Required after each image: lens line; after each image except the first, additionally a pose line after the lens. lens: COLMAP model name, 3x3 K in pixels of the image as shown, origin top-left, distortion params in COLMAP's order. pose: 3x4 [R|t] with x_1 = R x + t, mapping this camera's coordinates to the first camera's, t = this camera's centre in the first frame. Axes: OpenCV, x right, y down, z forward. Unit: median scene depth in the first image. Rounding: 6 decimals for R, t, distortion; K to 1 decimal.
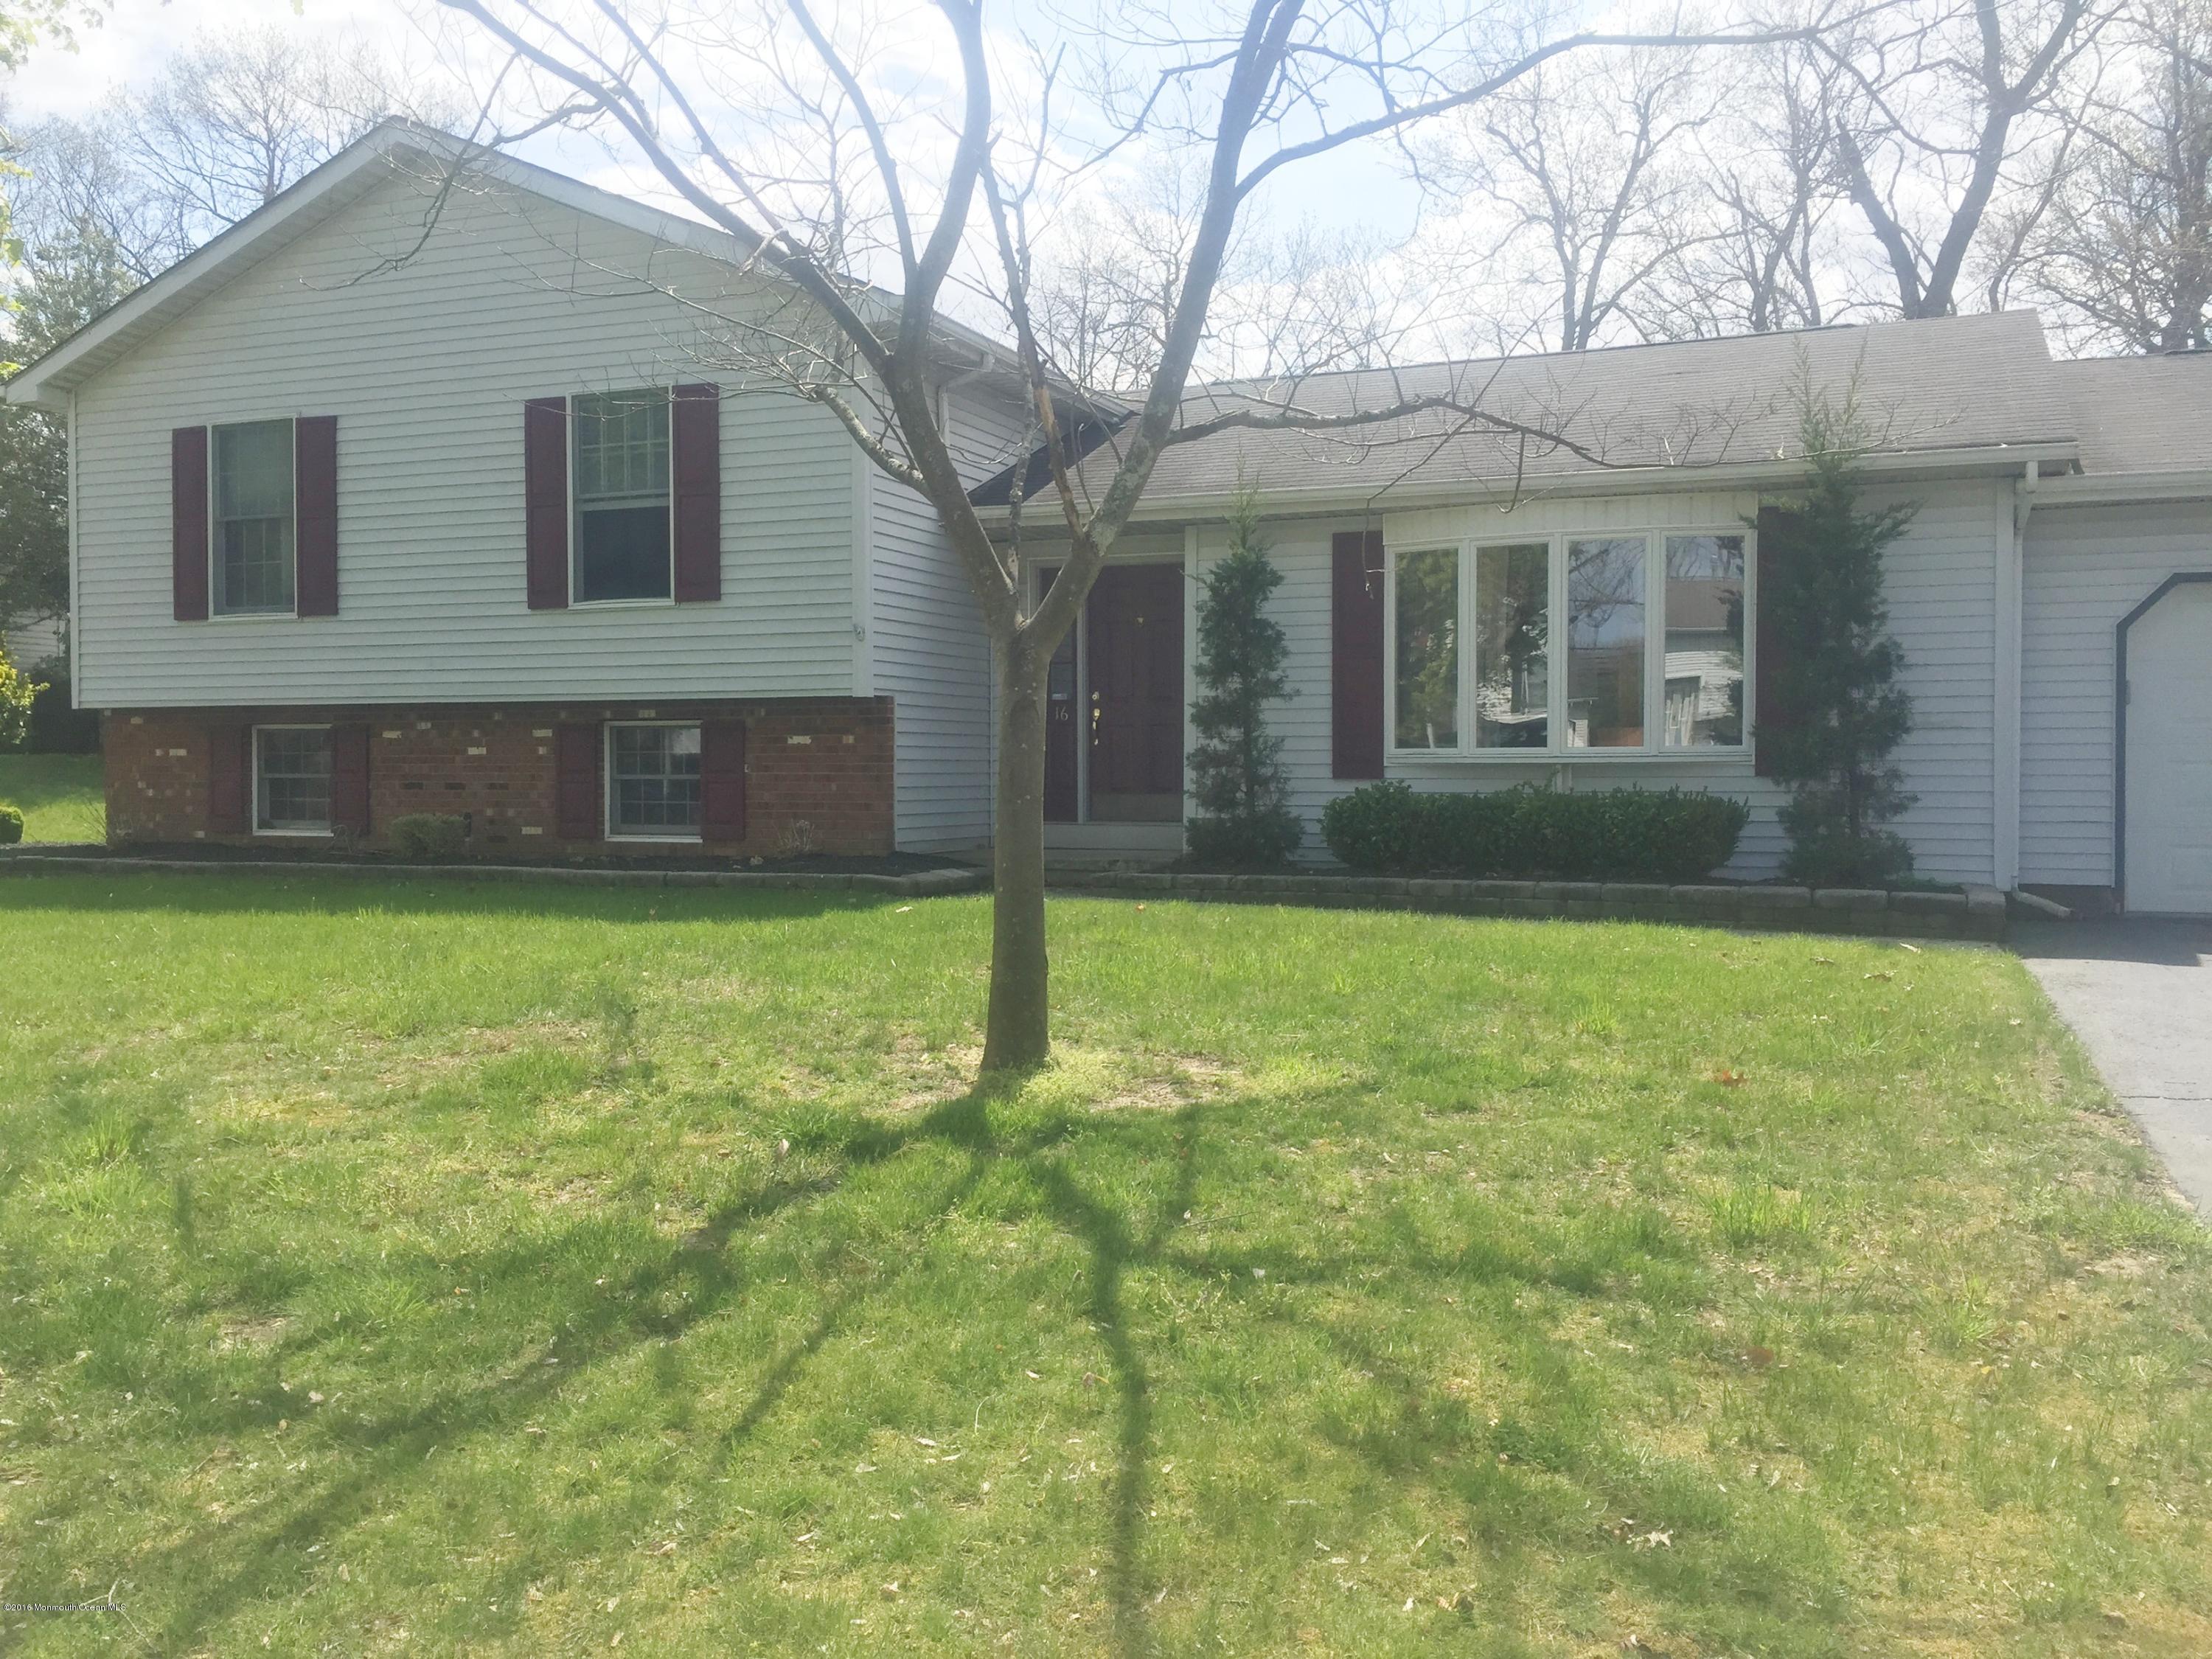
lens RADIAL K [[1838.8, 0, 1106.0], [0, 1838.8, 829.5], [0, 0, 1]] dist [0.047638, -0.004685]
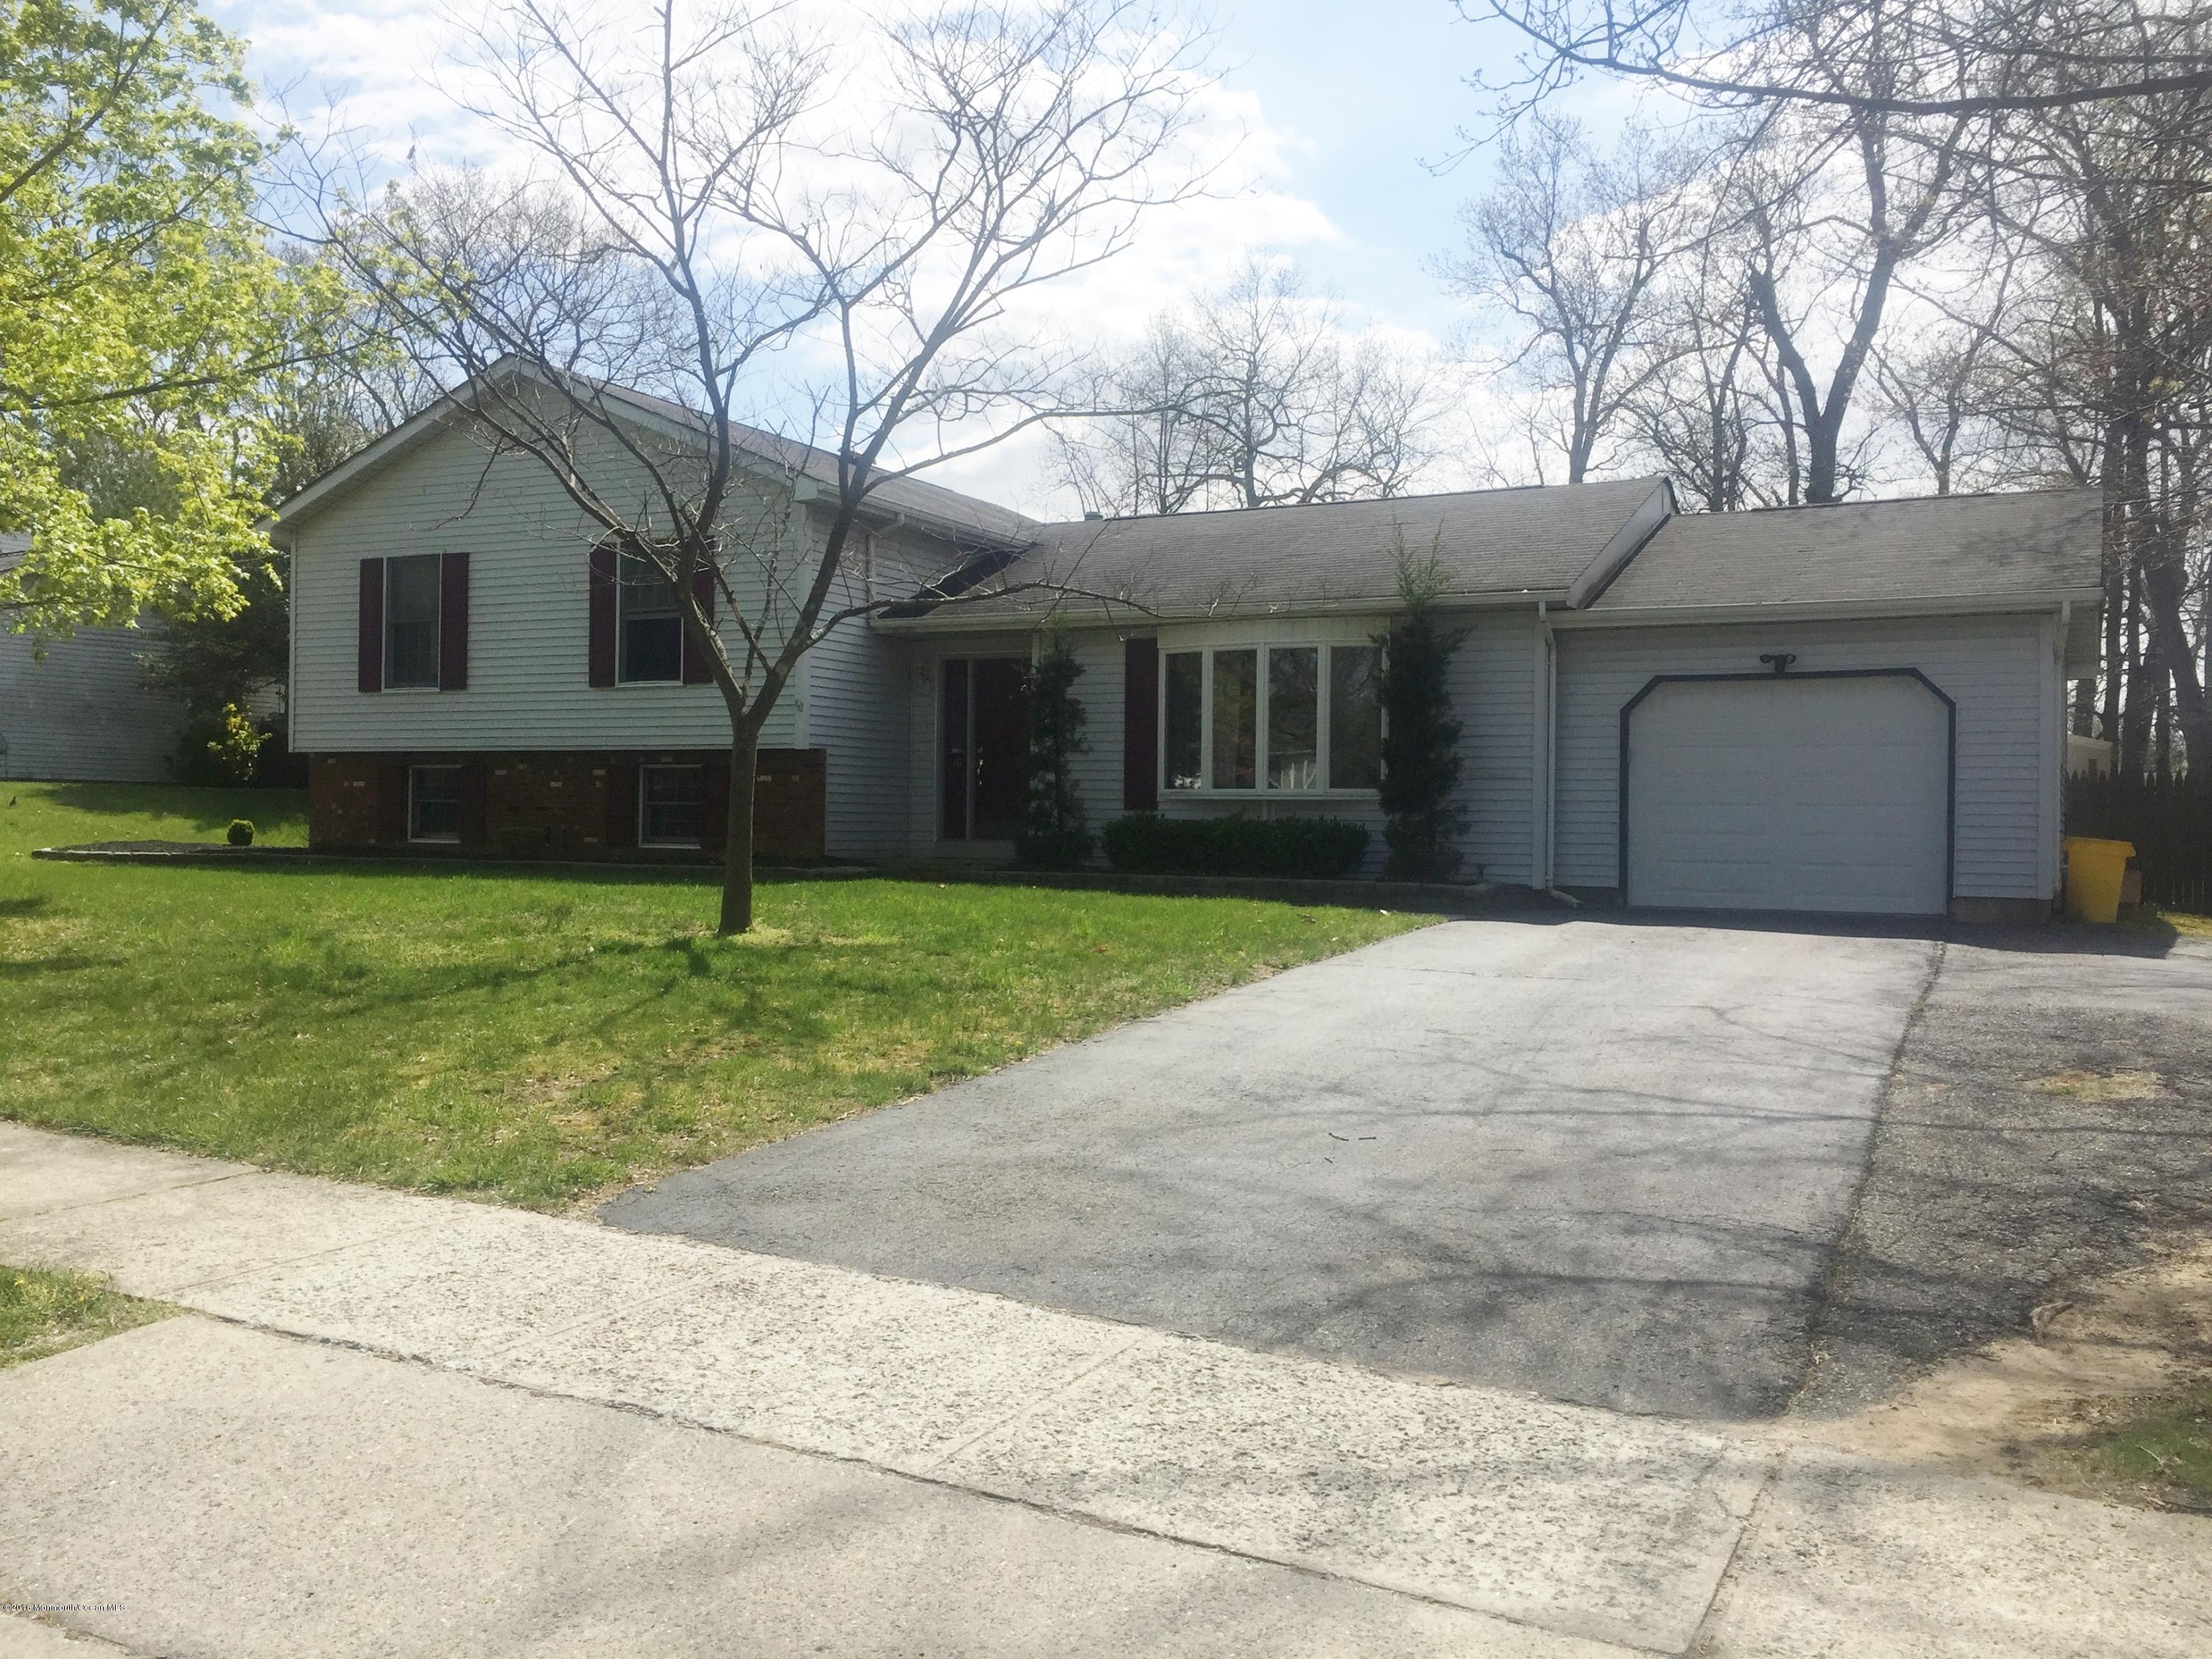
lens RADIAL K [[1838.8, 0, 1106.0], [0, 1838.8, 829.5], [0, 0, 1]] dist [0.047638, -0.004685]
pose [[0.995865, 0.014061, -0.089755, 0.223210], [-0.016755, 0.999430, -0.029324, 0.028727], [0.089292, 0.030707, 0.995532, -0.404216]]
